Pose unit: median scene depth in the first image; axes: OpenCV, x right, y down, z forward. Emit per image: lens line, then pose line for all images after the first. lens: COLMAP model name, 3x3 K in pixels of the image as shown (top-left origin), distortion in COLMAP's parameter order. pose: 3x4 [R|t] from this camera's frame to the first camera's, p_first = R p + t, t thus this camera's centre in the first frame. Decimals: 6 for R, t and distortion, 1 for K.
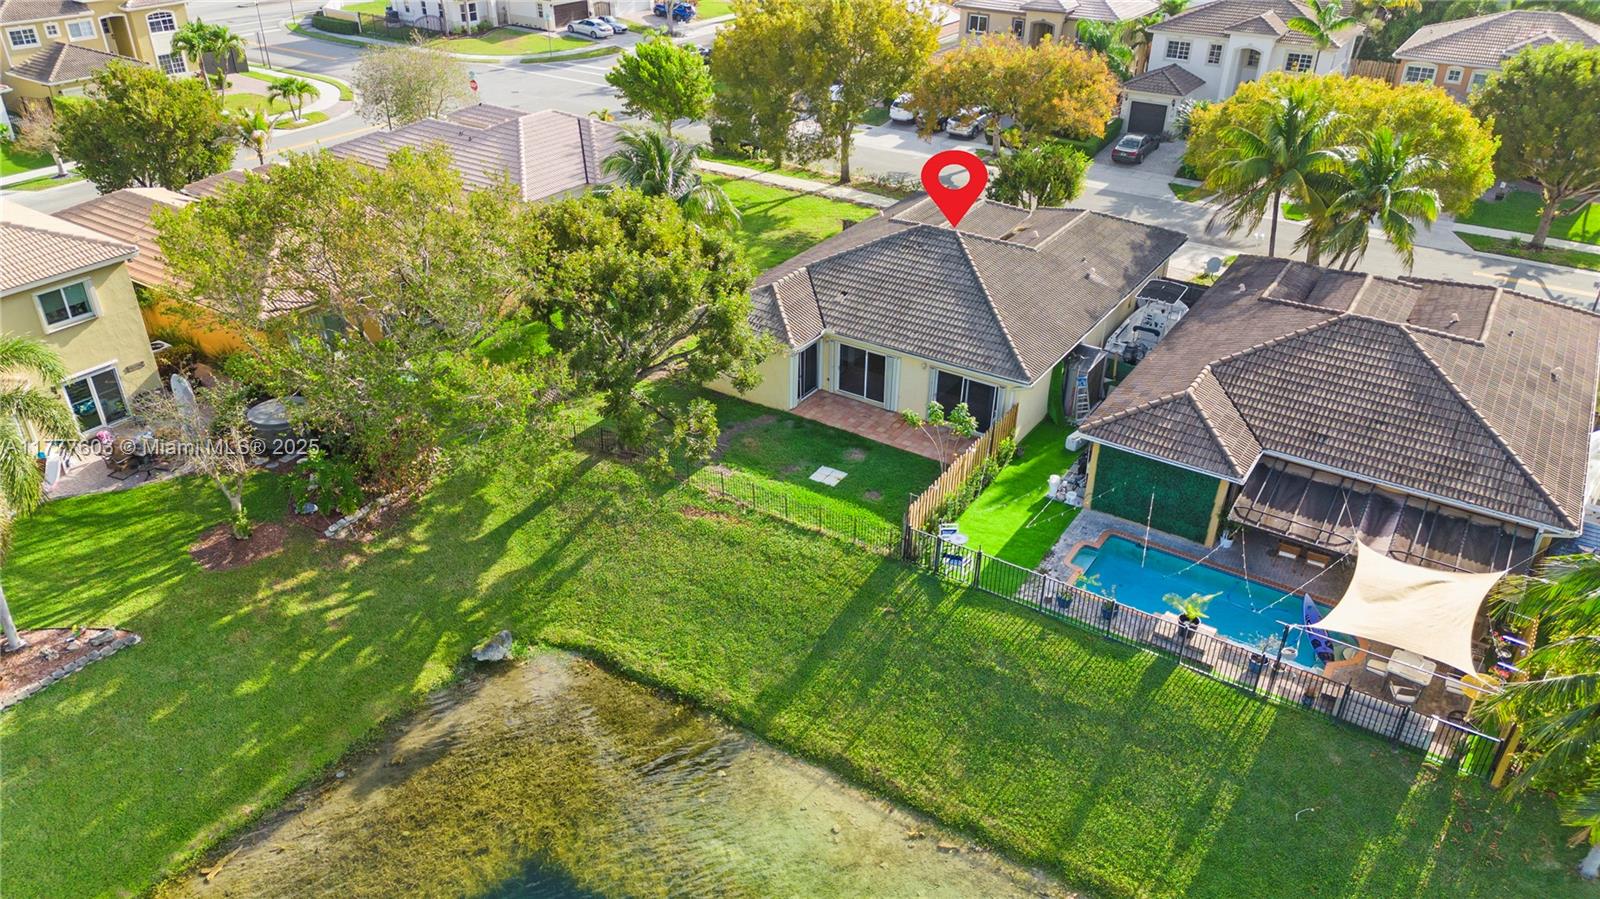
lens RADIAL K [[1152.3, 0, 800.0], [0, 1152.3, 449.5], [0, 0, 1]] dist [0.007295, 0.000404]
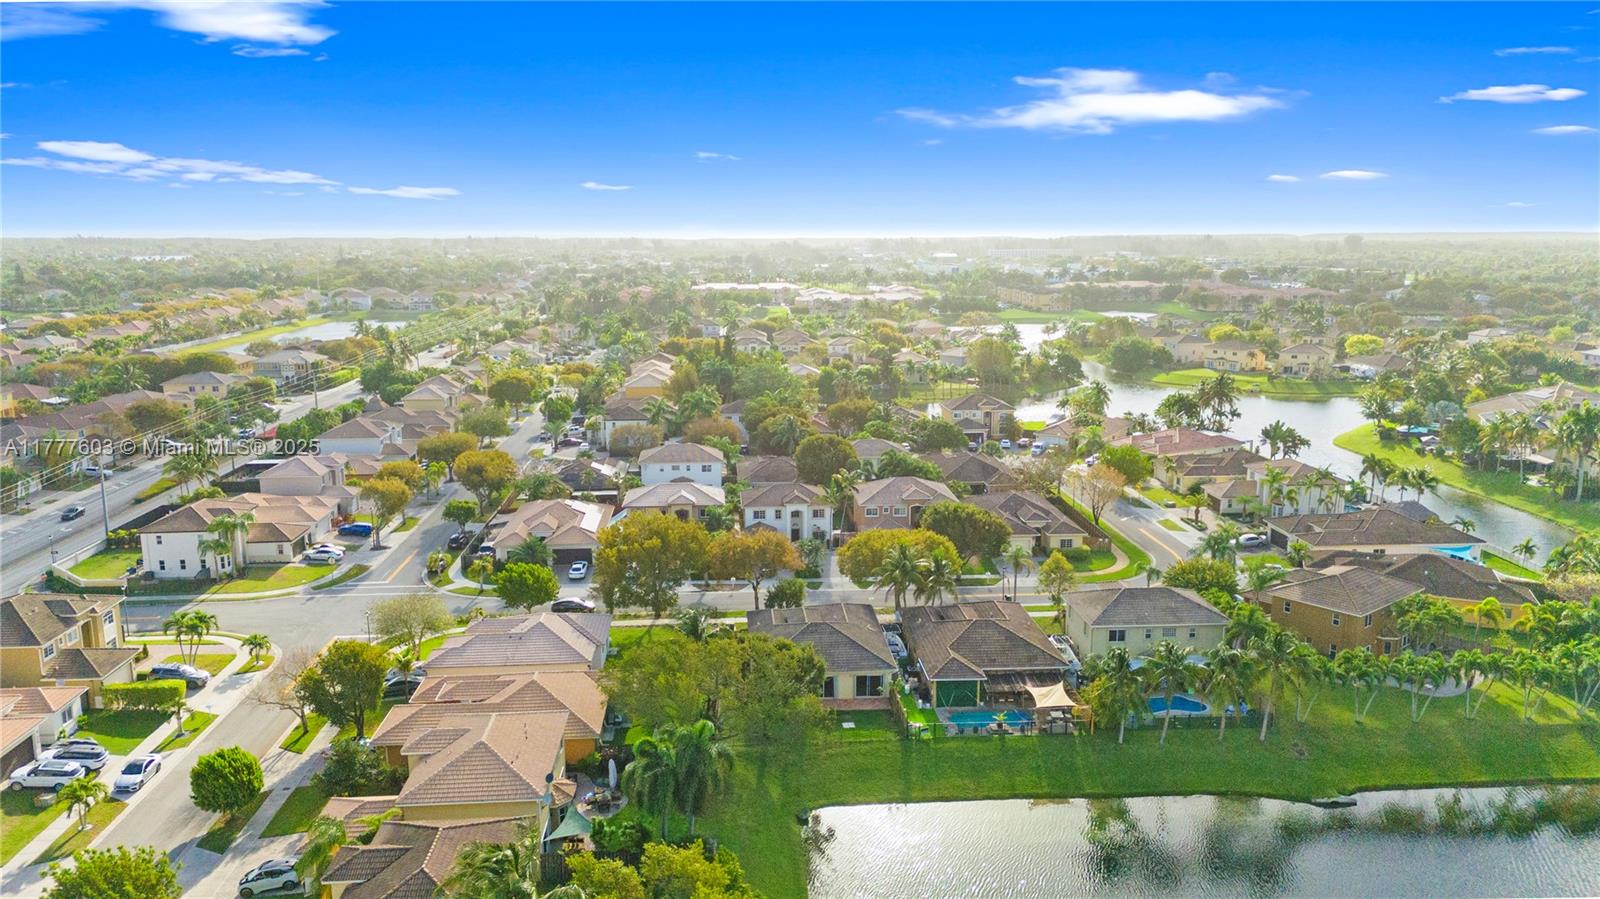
lens RADIAL K [[1152.3, 0, 800.0], [0, 1152.3, 449.5], [0, 0, 1]] dist [0.007295, 0.000404]
pose [[0.794063, -0.135263, 0.592594, -1.431519], [0.314091, 0.925986, -0.209513, -0.042294], [-0.520395, 0.352495, 0.777777, -1.101837]]
